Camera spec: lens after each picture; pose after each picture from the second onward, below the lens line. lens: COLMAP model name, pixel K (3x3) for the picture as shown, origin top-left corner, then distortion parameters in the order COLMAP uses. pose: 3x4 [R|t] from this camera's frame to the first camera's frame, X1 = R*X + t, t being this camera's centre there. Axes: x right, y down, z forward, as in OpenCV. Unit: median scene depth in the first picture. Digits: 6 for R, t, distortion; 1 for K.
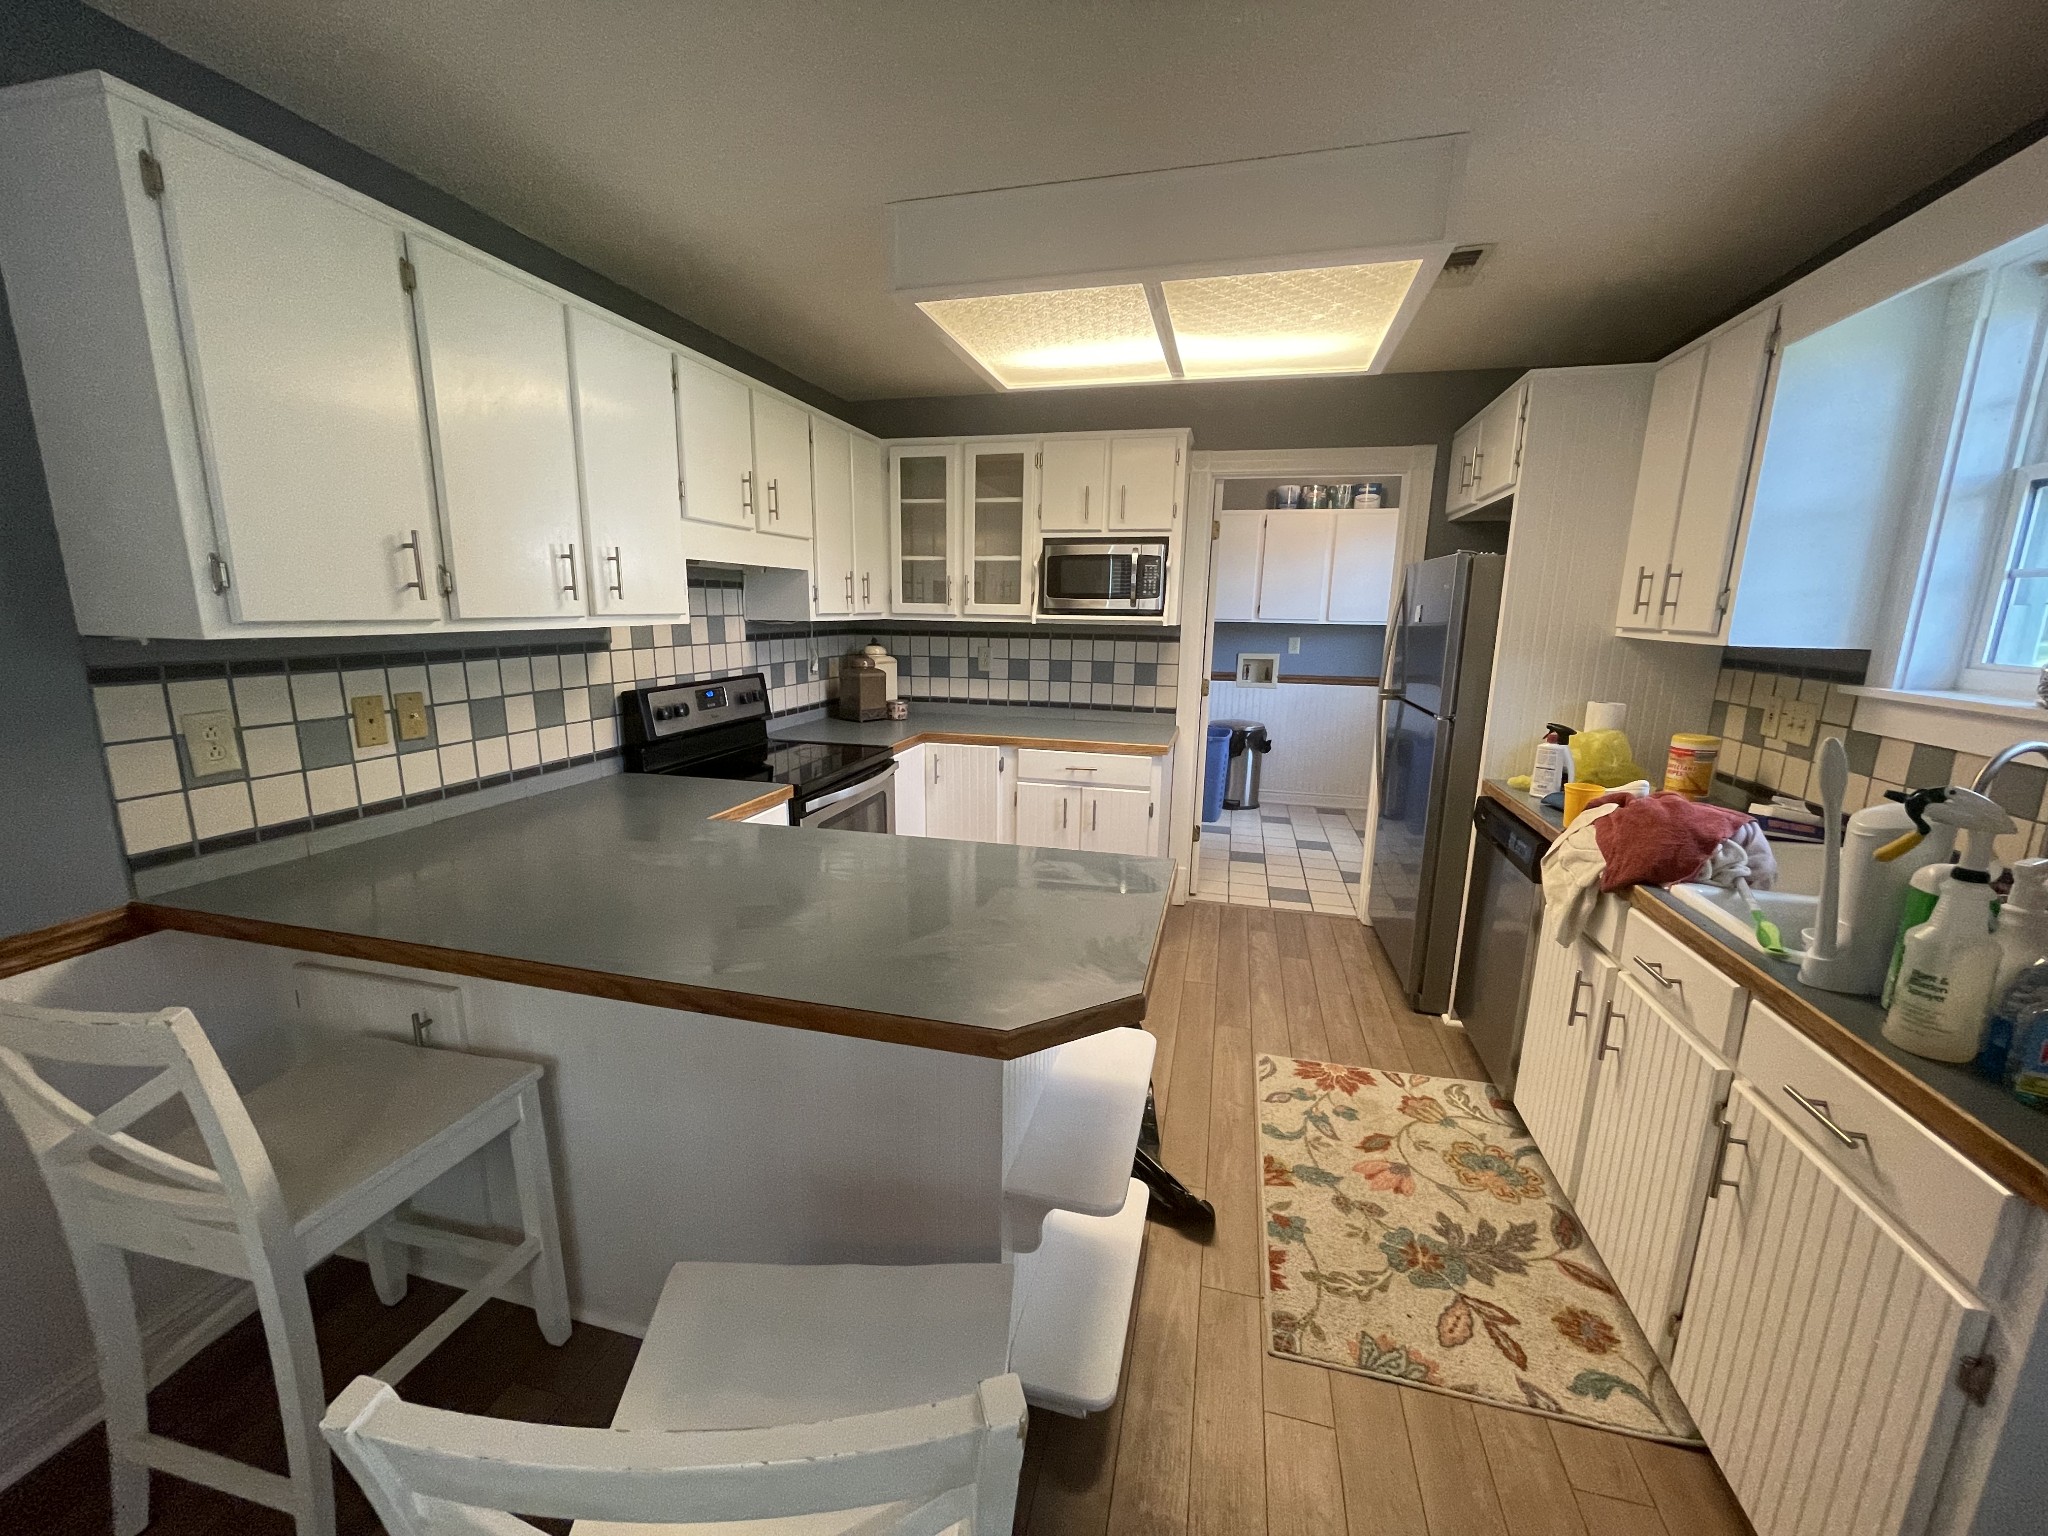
lens RADIAL K [[817.8, 0, 1020.7], [0, 817.8, 784.2], [0, 0, 1]] dist [-0.002287, -0.001059]
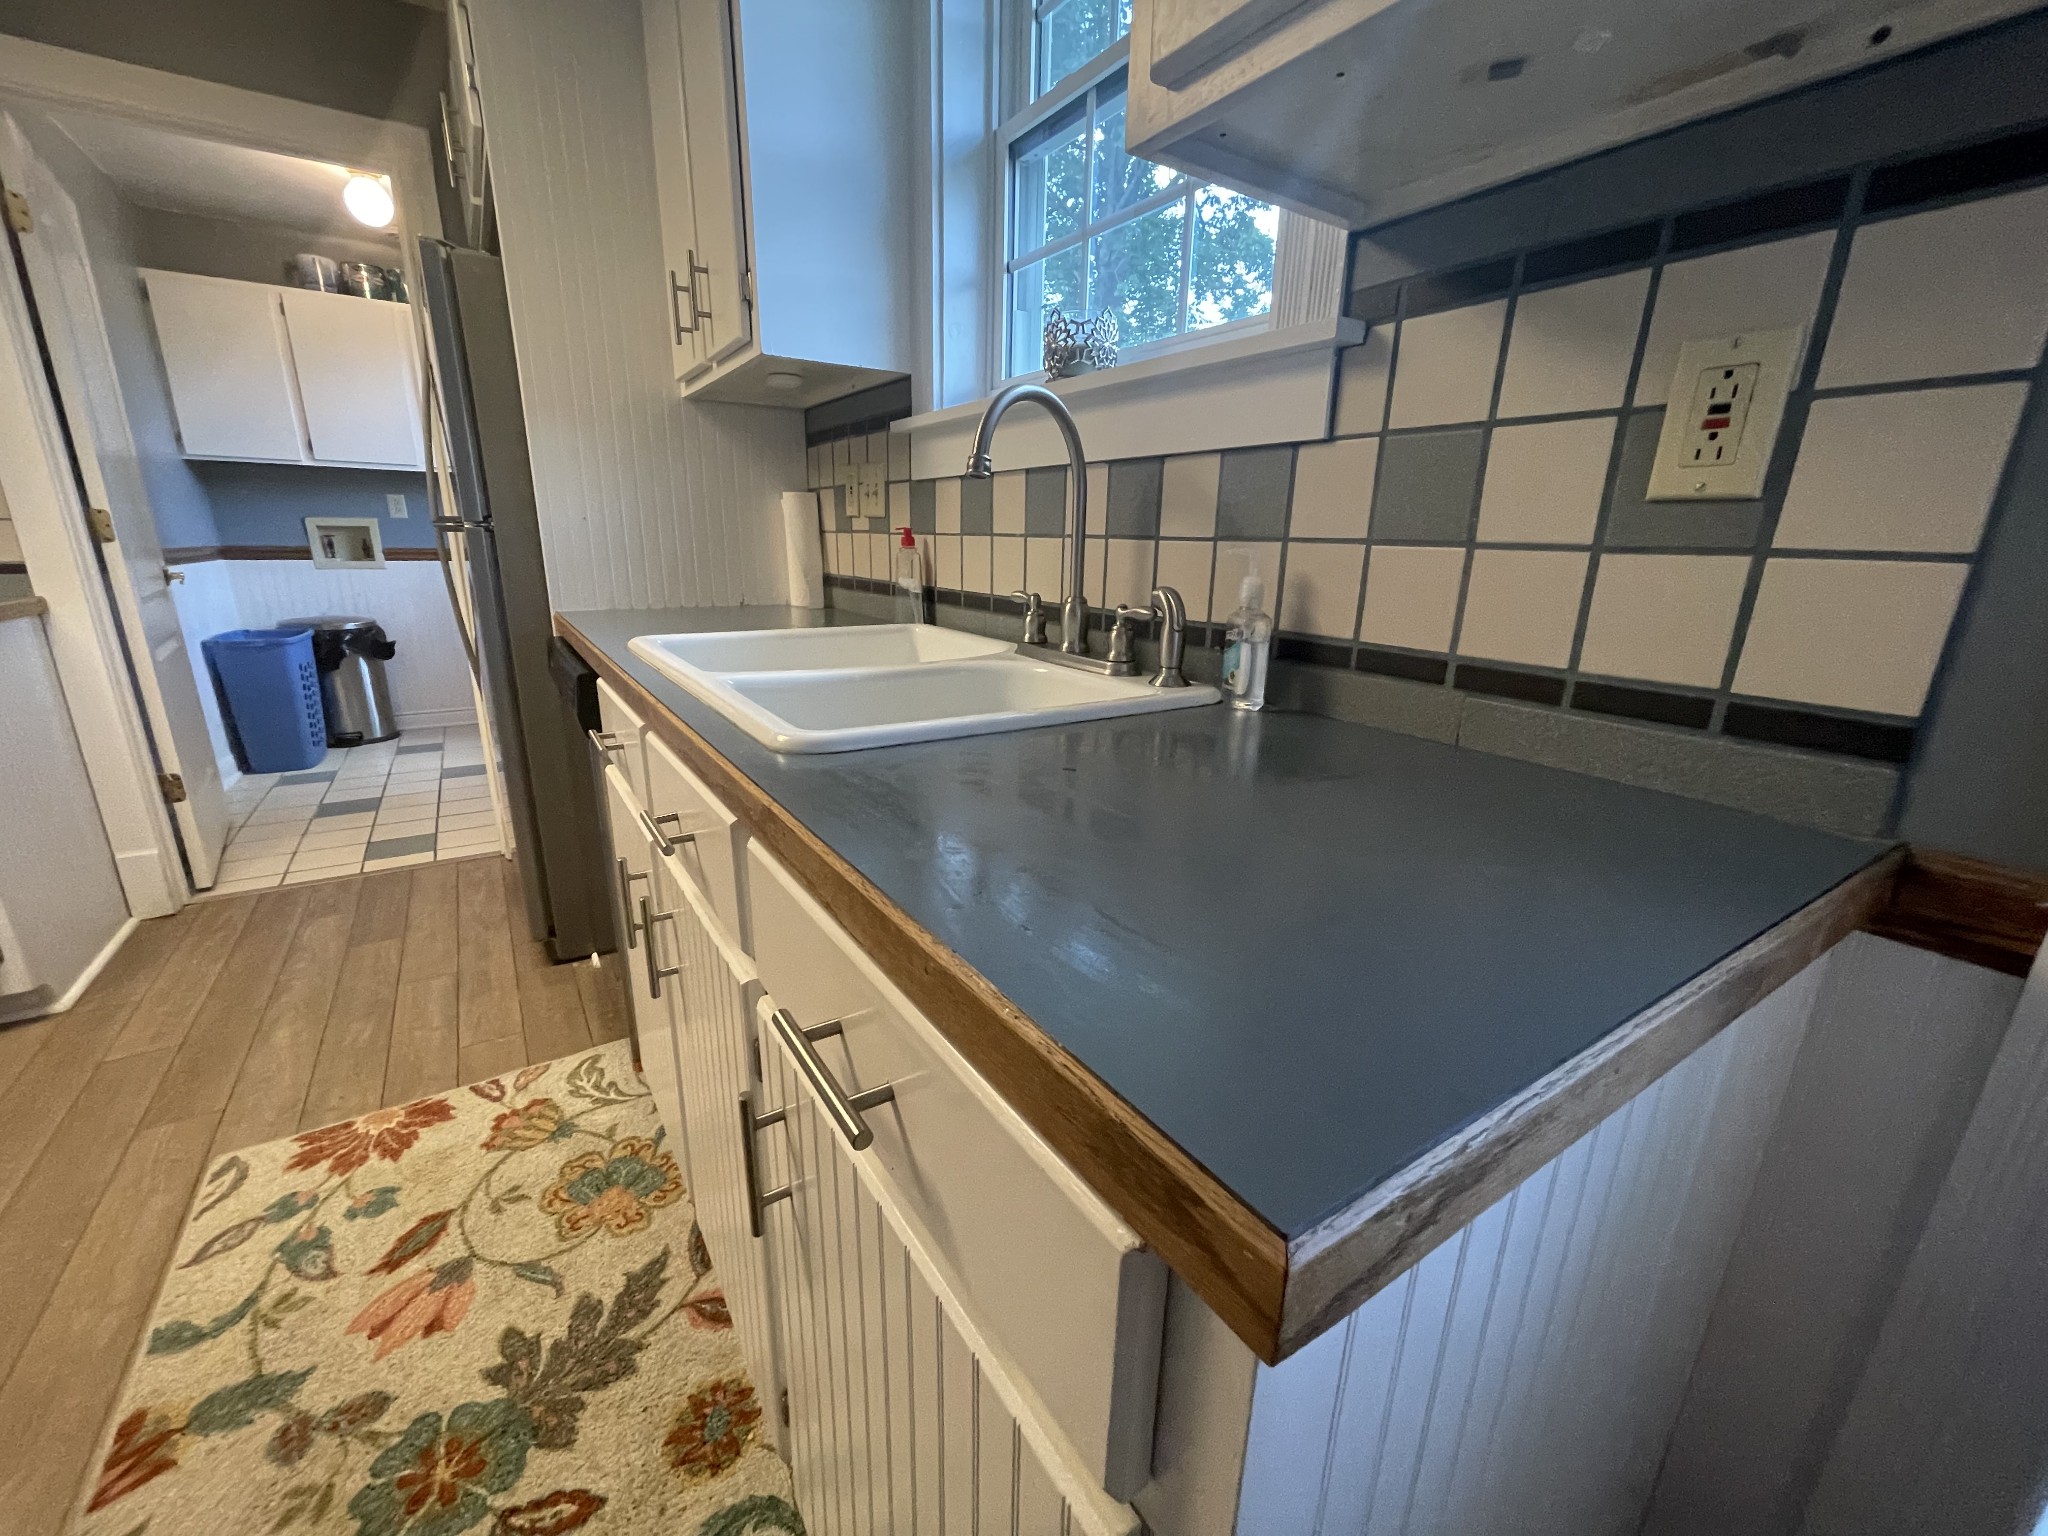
lens RADIAL K [[817.8, 0, 1016.1], [0, 817.8, 769.2], [0, 0, 1]] dist [-0.002287, -0.001059]
pose [[0.672105, -0.200104, 0.712905, 0.355568], [0.146908, 0.979689, 0.136486, 0.097307], [-0.725736, 0.012999, 0.687850, 0.288730]]
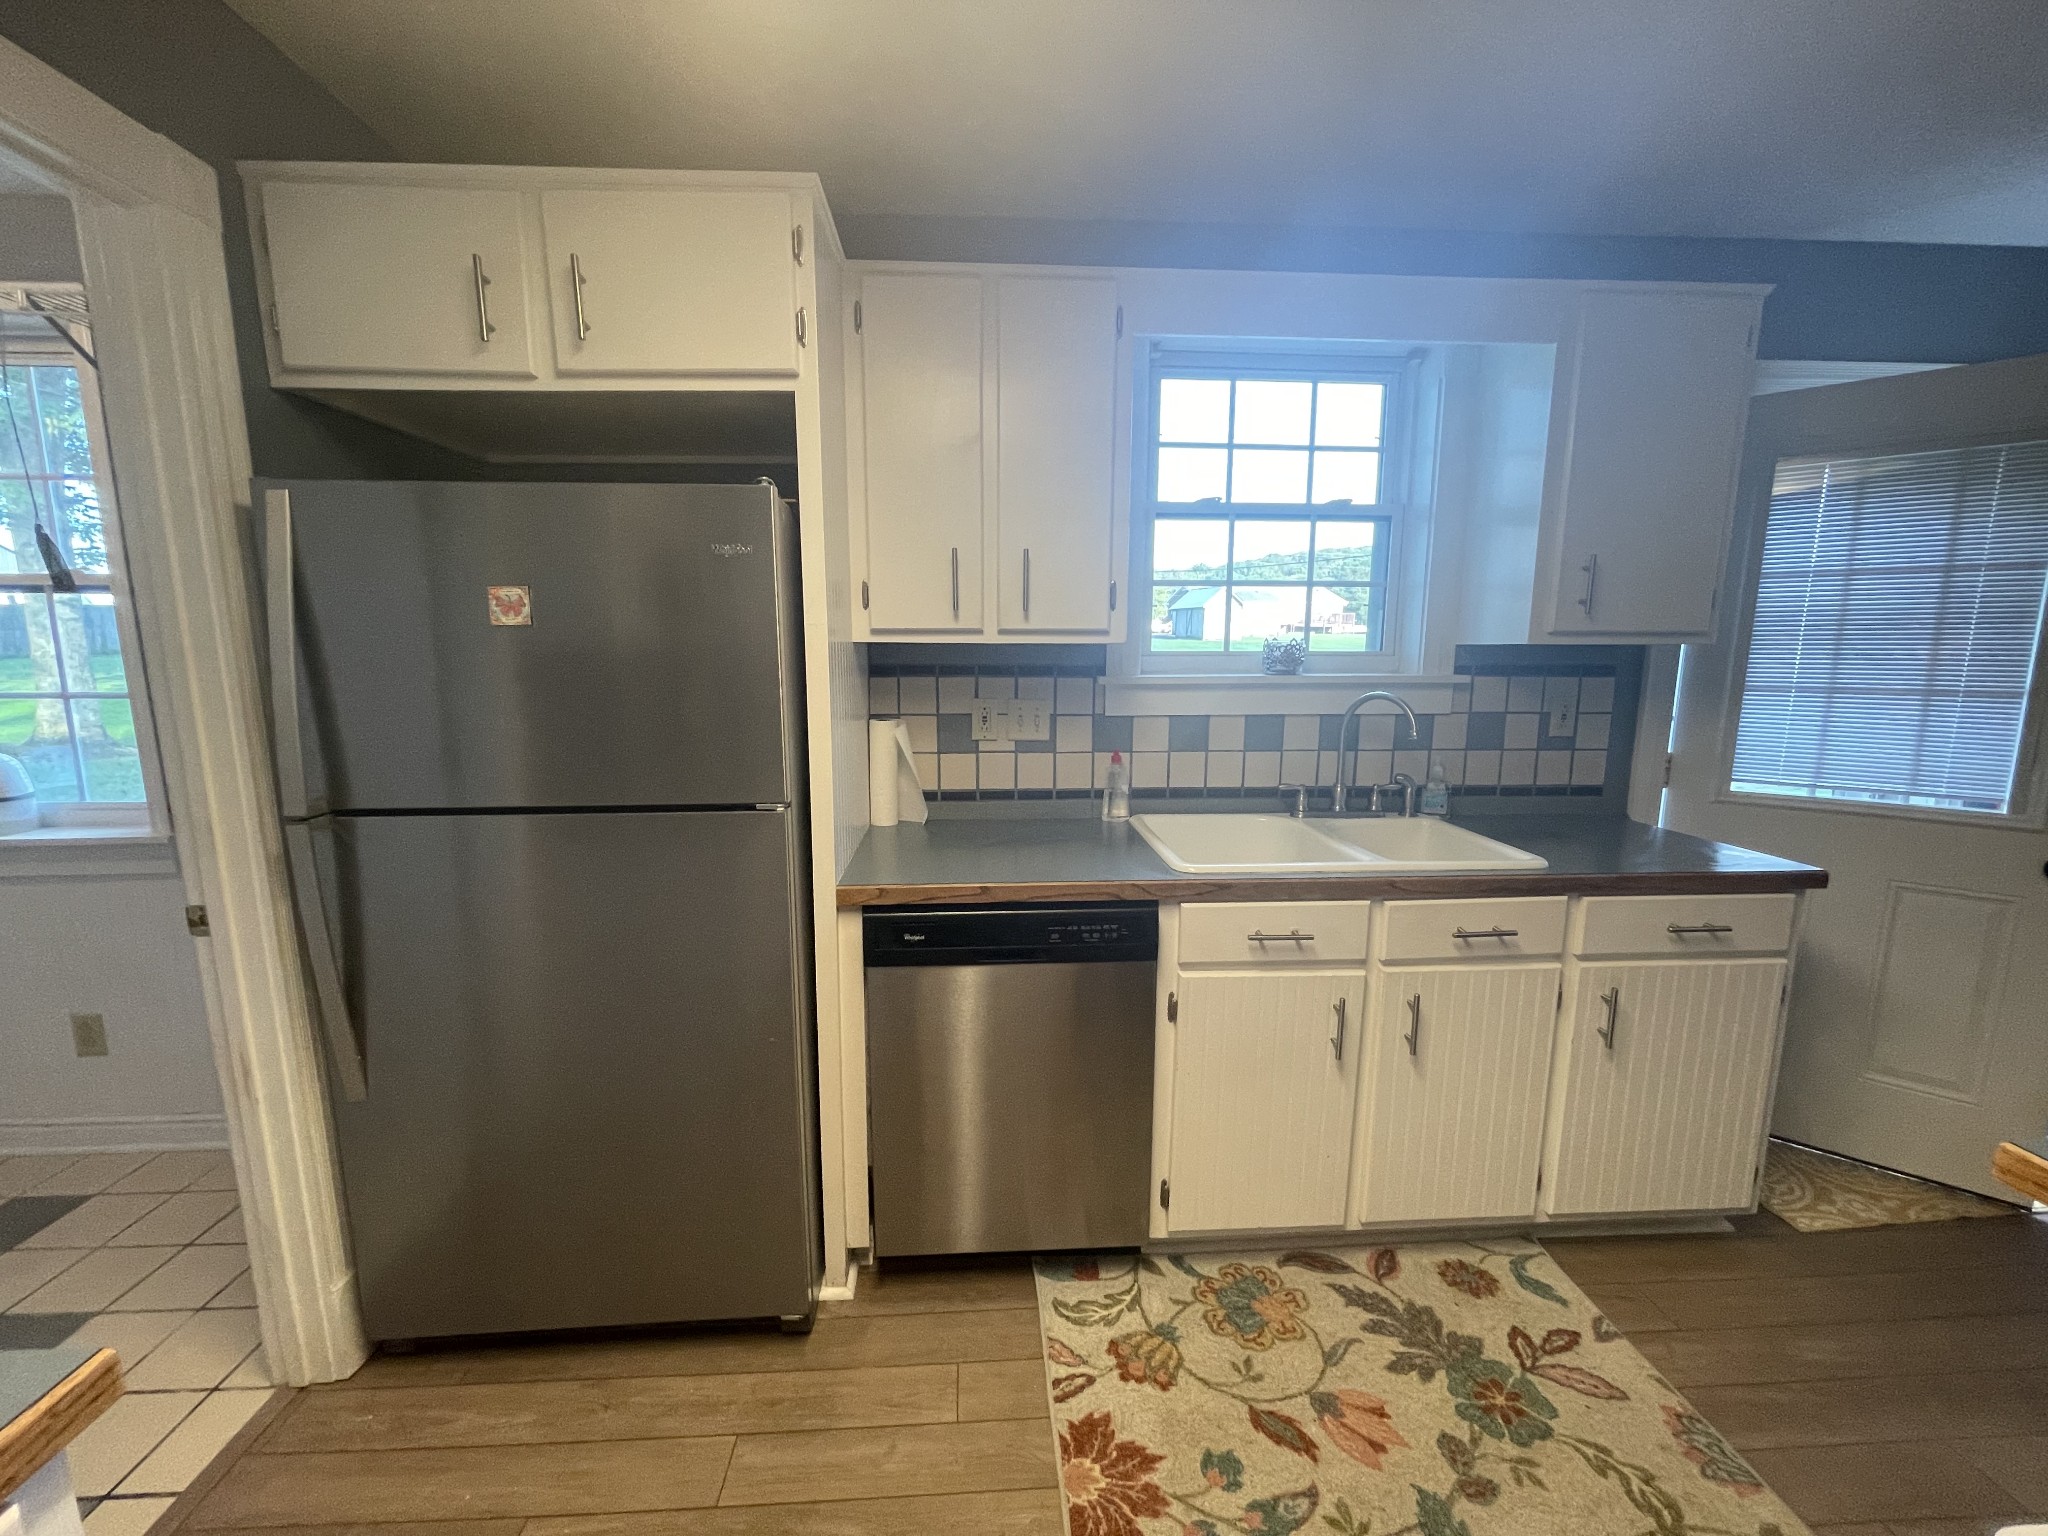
lens RADIAL K [[817.8, 0, 1002.4], [0, 817.8, 783.1], [0, 0, 1]] dist [-0.002287, -0.001059]
pose [[-0.300809, -0.149619, 0.941875, -0.015590], [0.203431, 0.954820, 0.216646, -0.203819], [-0.931735, 0.256775, -0.256781, 1.166241]]
